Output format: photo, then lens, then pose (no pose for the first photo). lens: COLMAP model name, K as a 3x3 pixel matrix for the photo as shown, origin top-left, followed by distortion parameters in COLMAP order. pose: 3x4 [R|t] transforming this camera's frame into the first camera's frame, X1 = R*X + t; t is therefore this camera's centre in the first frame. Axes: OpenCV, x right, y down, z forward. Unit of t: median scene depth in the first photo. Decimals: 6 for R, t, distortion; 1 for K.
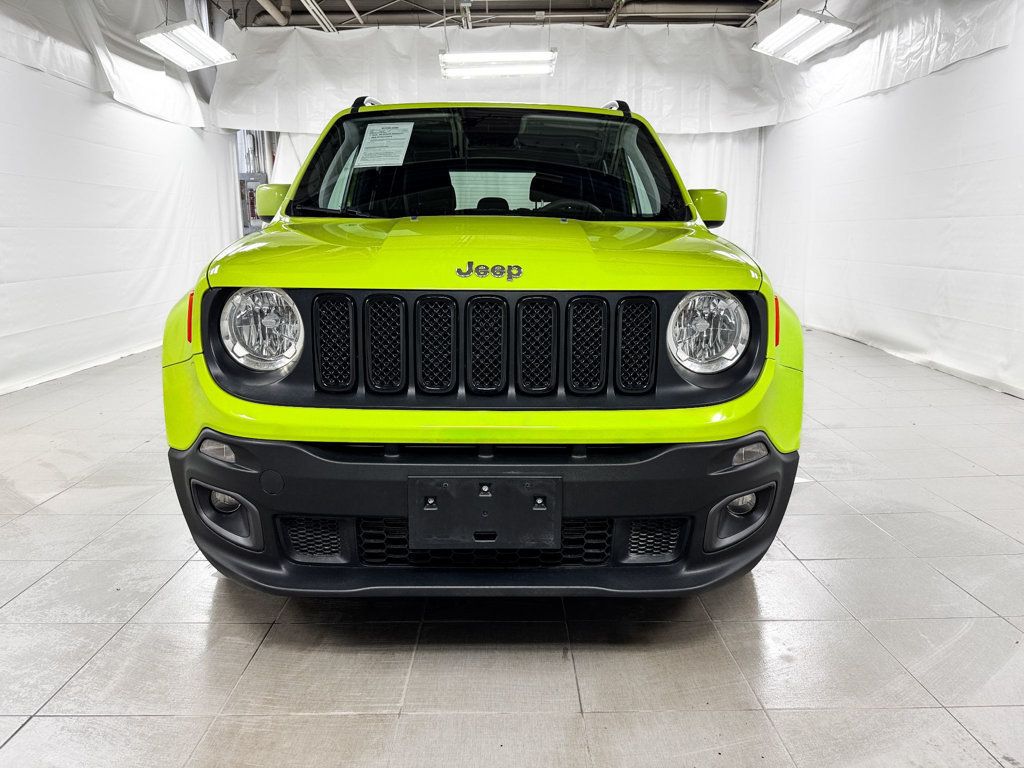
lens RADIAL K [[735.7, 0, 512.0], [0, 735.7, 384.0], [0, 0, 1]] dist [-0.006603, -0.000148]
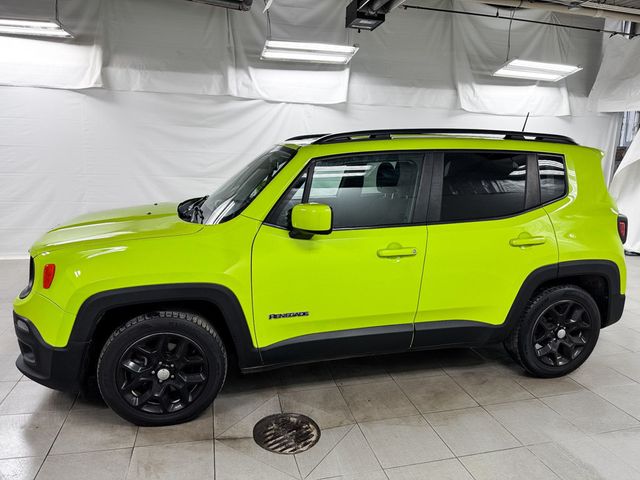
lens RADIAL K [[451.6, 0, 320.0], [0, 451.6, 240.0], [0, 0, 1]] dist [0.029910, -0.033457]
pose [[0.242359, 0.188437, -0.951711, 0.486936], [-0.217215, 0.966594, 0.136069, -0.147730], [0.945558, 0.173748, 0.275194, 0.380383]]
